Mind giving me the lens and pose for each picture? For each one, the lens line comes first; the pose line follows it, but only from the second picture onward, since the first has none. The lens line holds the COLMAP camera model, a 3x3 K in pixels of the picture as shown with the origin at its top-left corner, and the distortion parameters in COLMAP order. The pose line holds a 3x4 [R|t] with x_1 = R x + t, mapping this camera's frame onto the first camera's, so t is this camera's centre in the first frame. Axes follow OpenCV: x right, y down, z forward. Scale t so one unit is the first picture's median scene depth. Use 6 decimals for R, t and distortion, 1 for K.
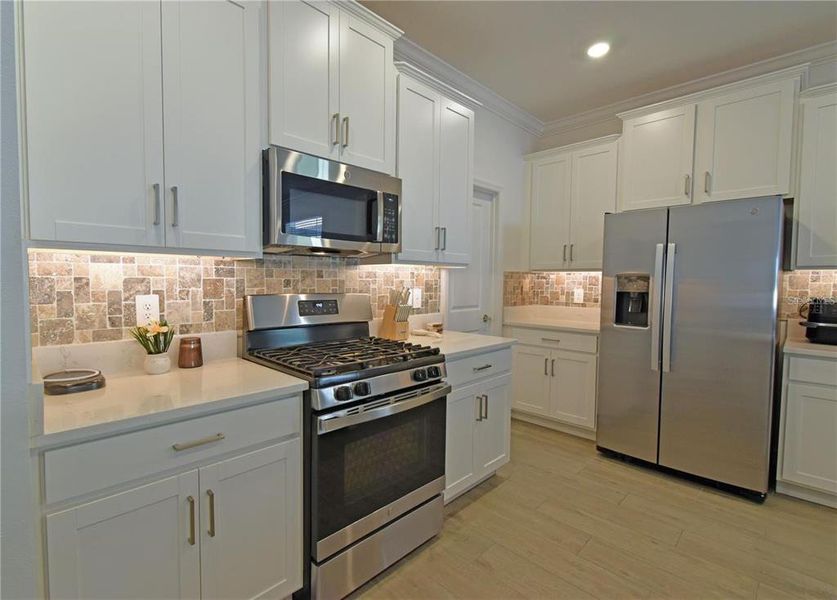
lens RADIAL K [[395.3, 0, 389.3], [0, 395.3, 297.0], [0, 0, 1]] dist [0.002371, -0.000515]
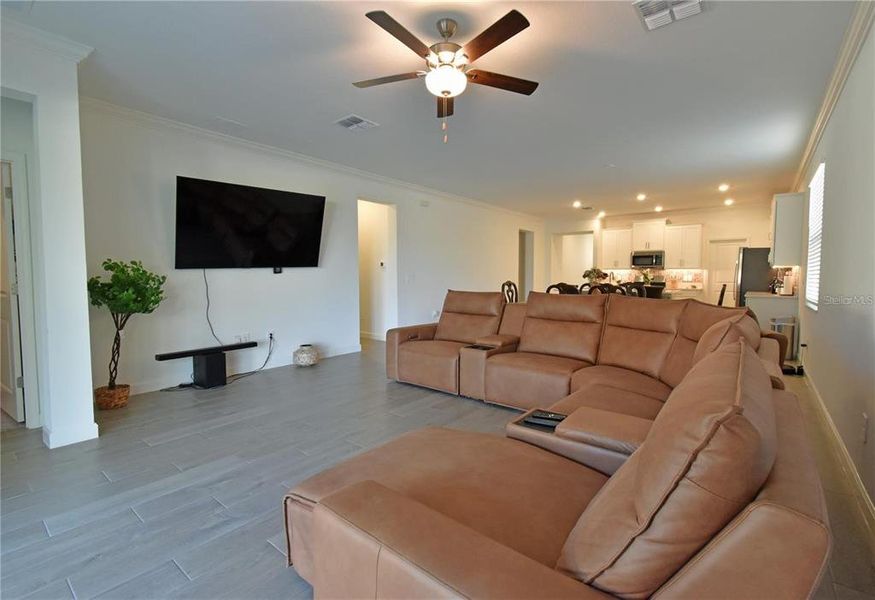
lens RADIAL K [[395.0, 0, 453.4], [0, 395.0, 299.7], [0, 0, 1]] dist [0.021341, -0.007501]
pose [[0.151154, 0.051323, -0.987177, 4.023913], [-0.048108, 0.997850, 0.044512, 0.170722], [0.987339, 0.040763, 0.153298, -1.998960]]
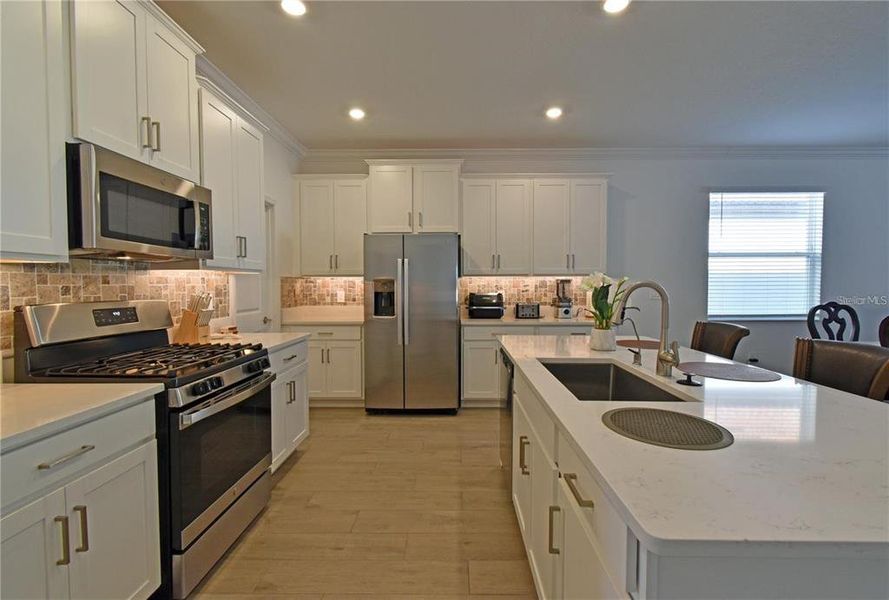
lens RADIAL K [[393.2, 0, 448.8], [0, 393.2, 296.3], [0, 0, 1]] dist [-0.001138, -0.000283]
pose [[0.703202, -0.031485, 0.710293, -0.259067], [0.039709, 0.999199, 0.004979, 0.005831], [-0.709880, 0.024704, 0.703889, -0.173387]]
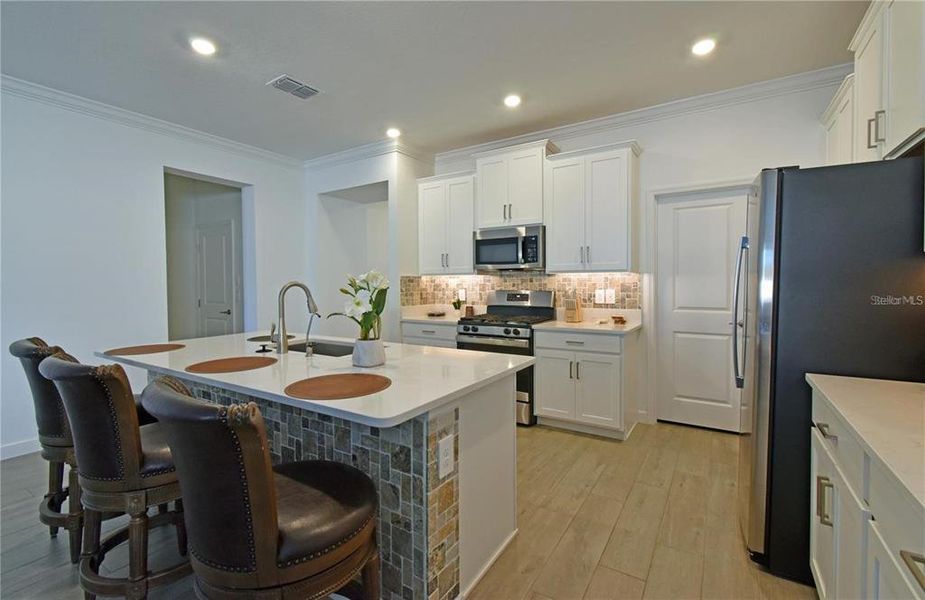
lens RADIAL K [[387.6, 0, 465.4], [0, 387.6, 291.1], [0, 0, 1]] dist [-0.000068, -0.000006]
pose [[0.258882, 0.010559, -0.965851, 1.494136], [-0.037022, 0.999314, 0.001001, 0.002101], [0.965199, 0.035499, 0.259095, 0.226143]]
